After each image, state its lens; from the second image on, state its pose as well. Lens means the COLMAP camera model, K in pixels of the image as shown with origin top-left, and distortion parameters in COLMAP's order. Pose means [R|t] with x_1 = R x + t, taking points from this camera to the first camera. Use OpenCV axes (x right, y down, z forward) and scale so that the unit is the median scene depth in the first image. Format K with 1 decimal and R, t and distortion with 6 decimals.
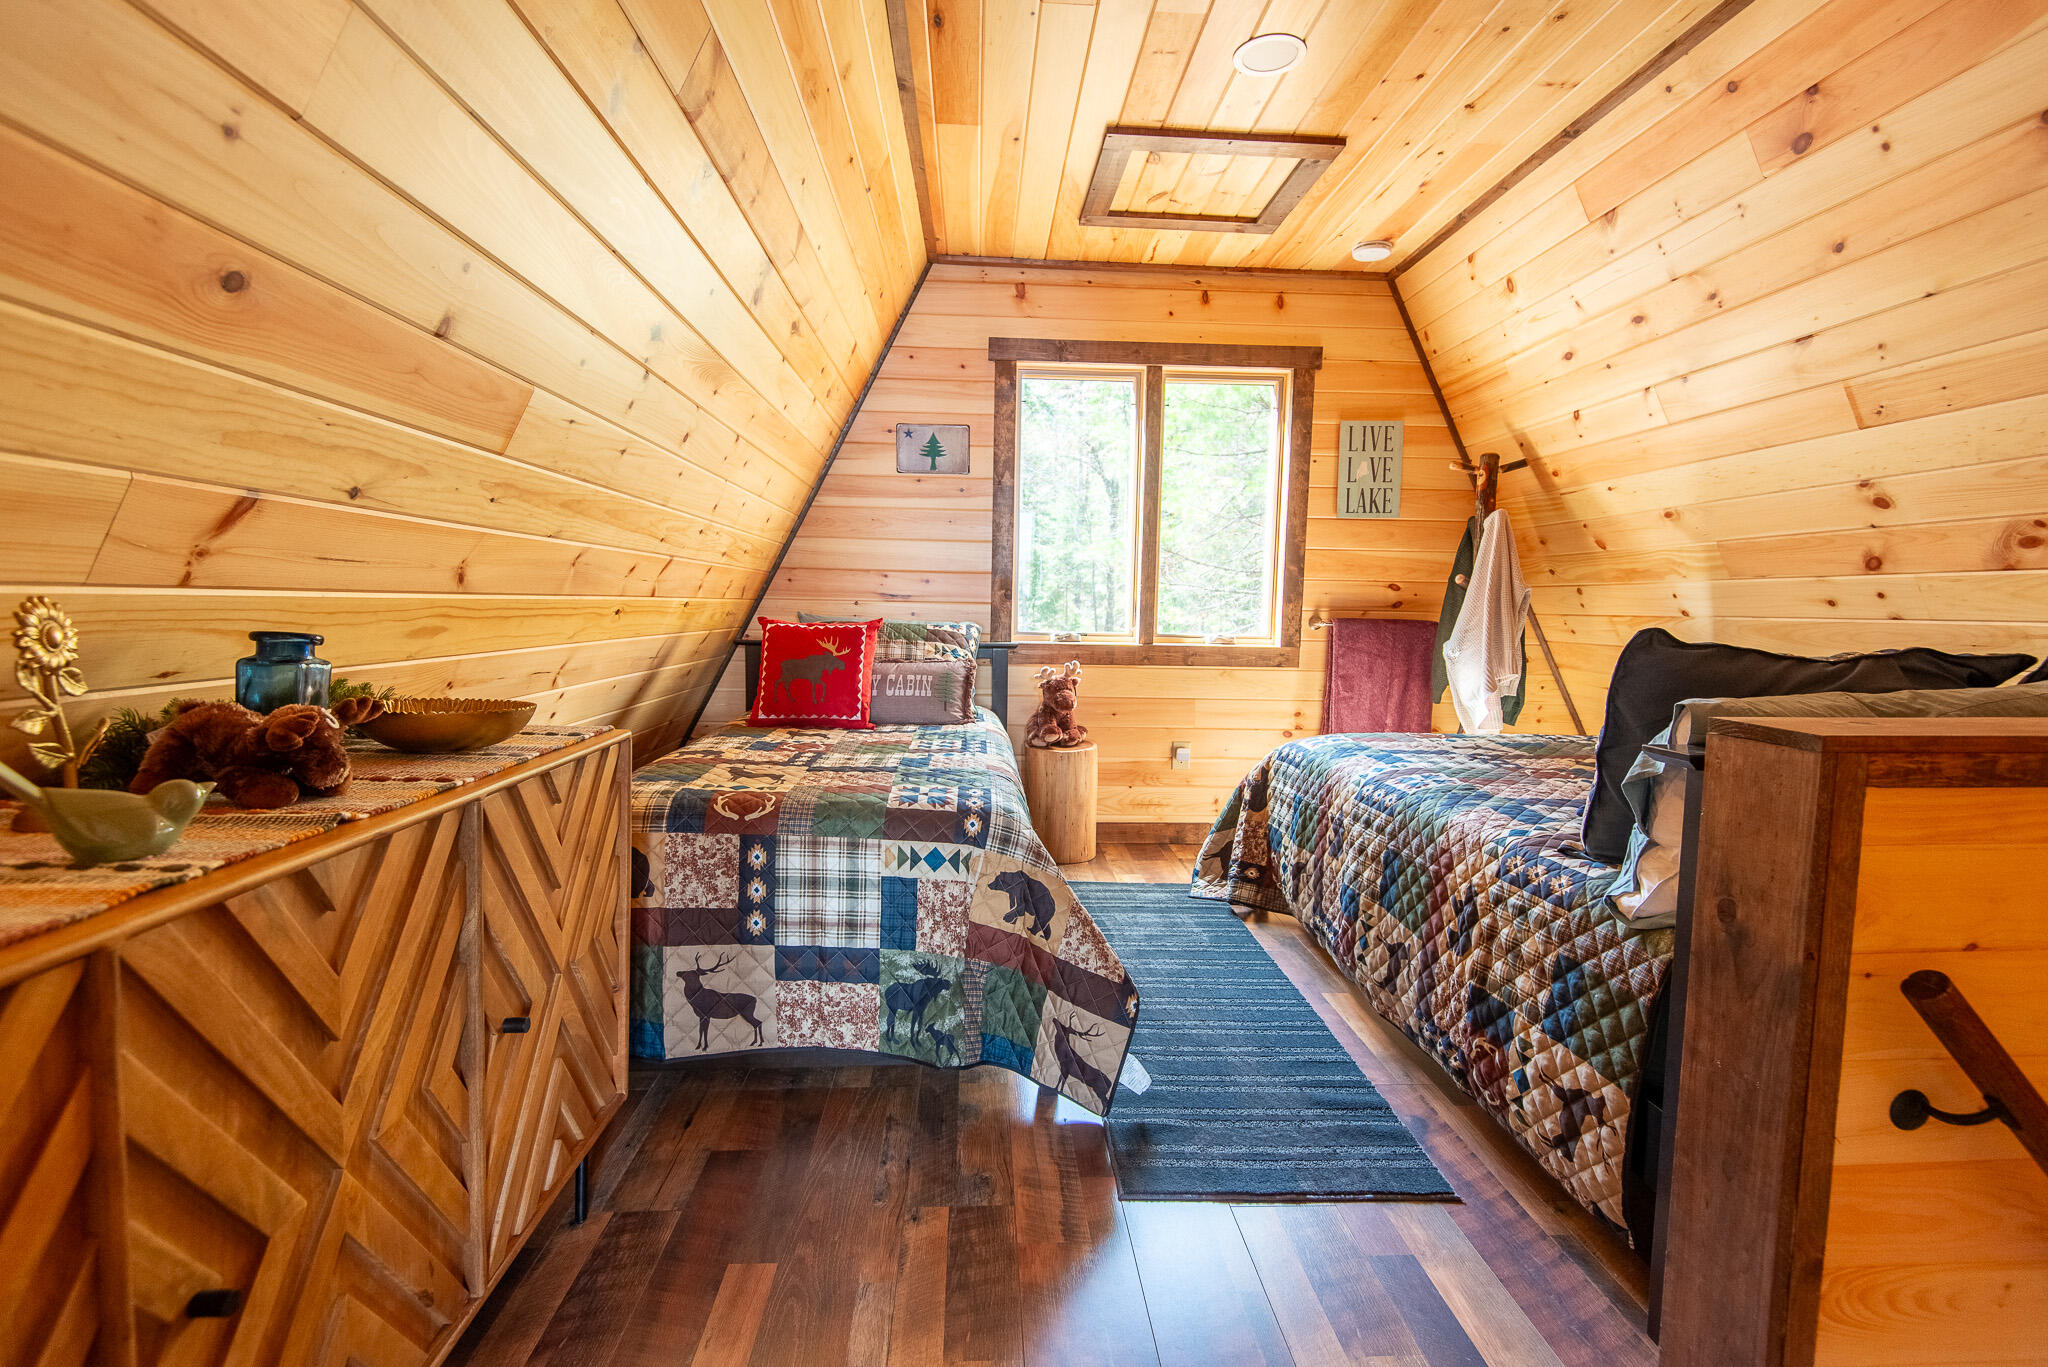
lens RADIAL K [[942.9, 0, 1027.6], [0, 942.9, 683.8], [0, 0, 1]] dist [0.024993, -0.007554]
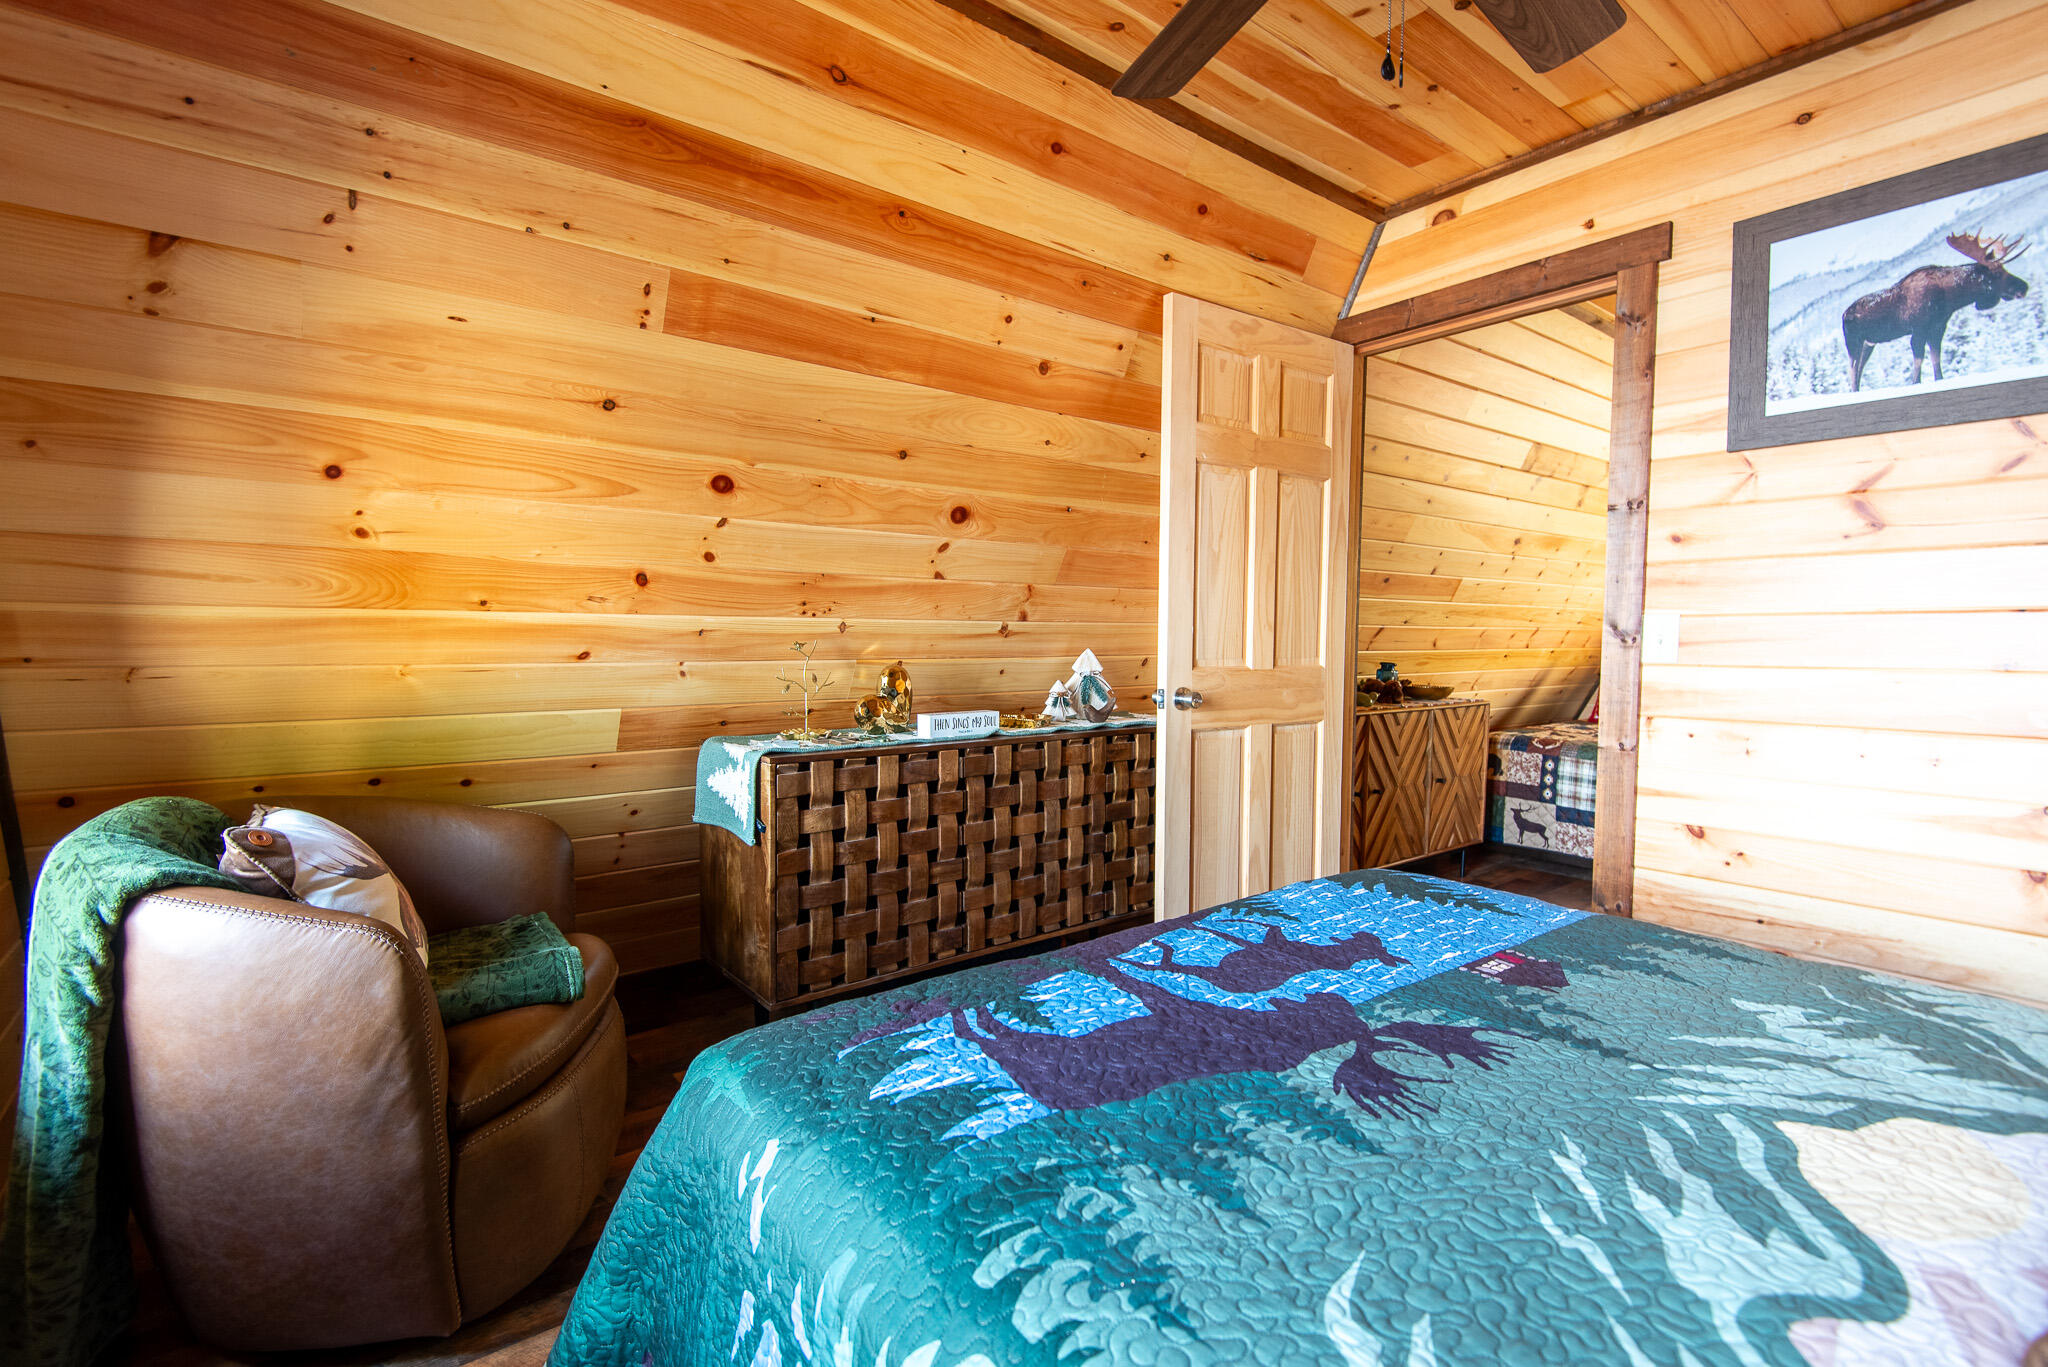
lens RADIAL K [[942.9, 0, 1028.9], [0, 942.9, 679.9], [0, 0, 1]] dist [0.024993, -0.007554]
pose [[0.579504, 0.025999, -0.814555, 0.843089], [-0.063669, 0.997880, -0.013446, 0.090295], [0.812479, 0.059654, 0.579931, -1.352523]]
